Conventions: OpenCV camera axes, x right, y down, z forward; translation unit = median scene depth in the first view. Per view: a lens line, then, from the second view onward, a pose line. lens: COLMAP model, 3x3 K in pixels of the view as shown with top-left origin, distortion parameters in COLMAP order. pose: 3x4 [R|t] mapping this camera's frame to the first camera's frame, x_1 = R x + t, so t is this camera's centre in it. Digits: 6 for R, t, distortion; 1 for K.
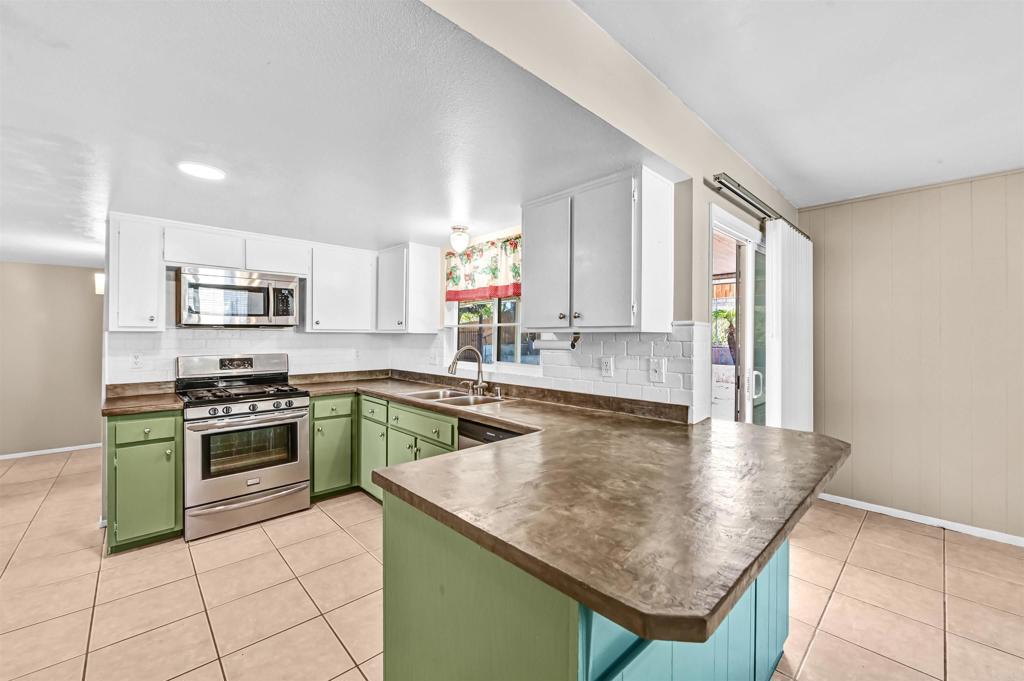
lens RADIAL K [[406.8, 0, 498.7], [0, 406.8, 337.9], [0, 0, 1]] dist [-0.000044, -0.000051]
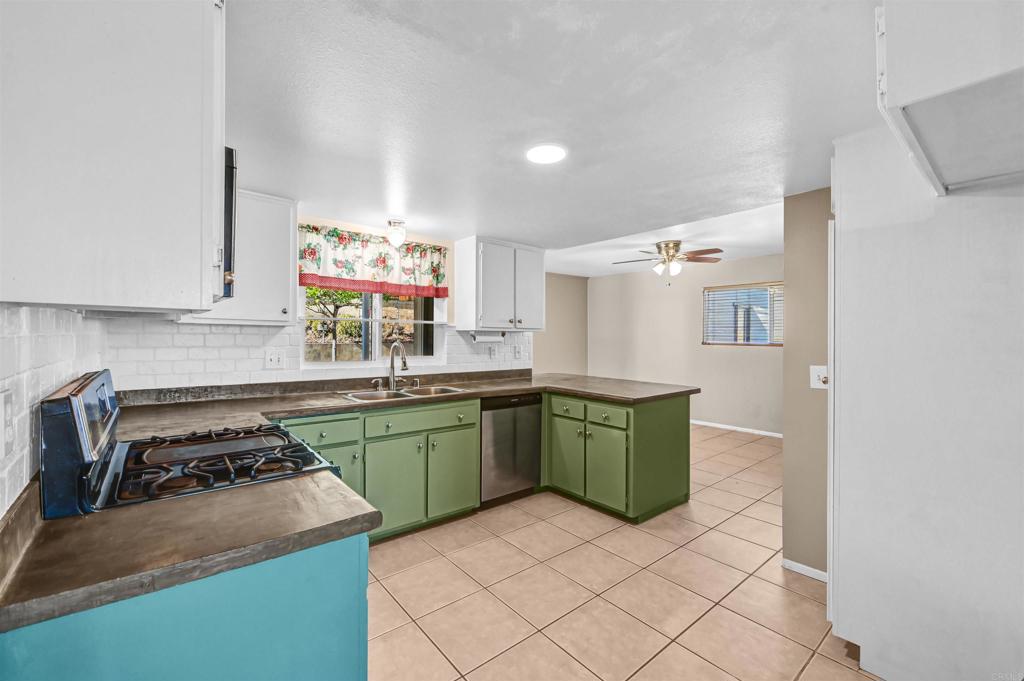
lens RADIAL K [[425.5, 0, 508.6], [0, 425.5, 336.1], [0, 0, 1]] dist [-0.003890, -0.000427]
pose [[0.047485, -0.004357, 0.998862, -1.105943], [-0.008588, 0.999952, 0.004770, -0.001690], [-0.998835, -0.008805, 0.047445, 0.676363]]
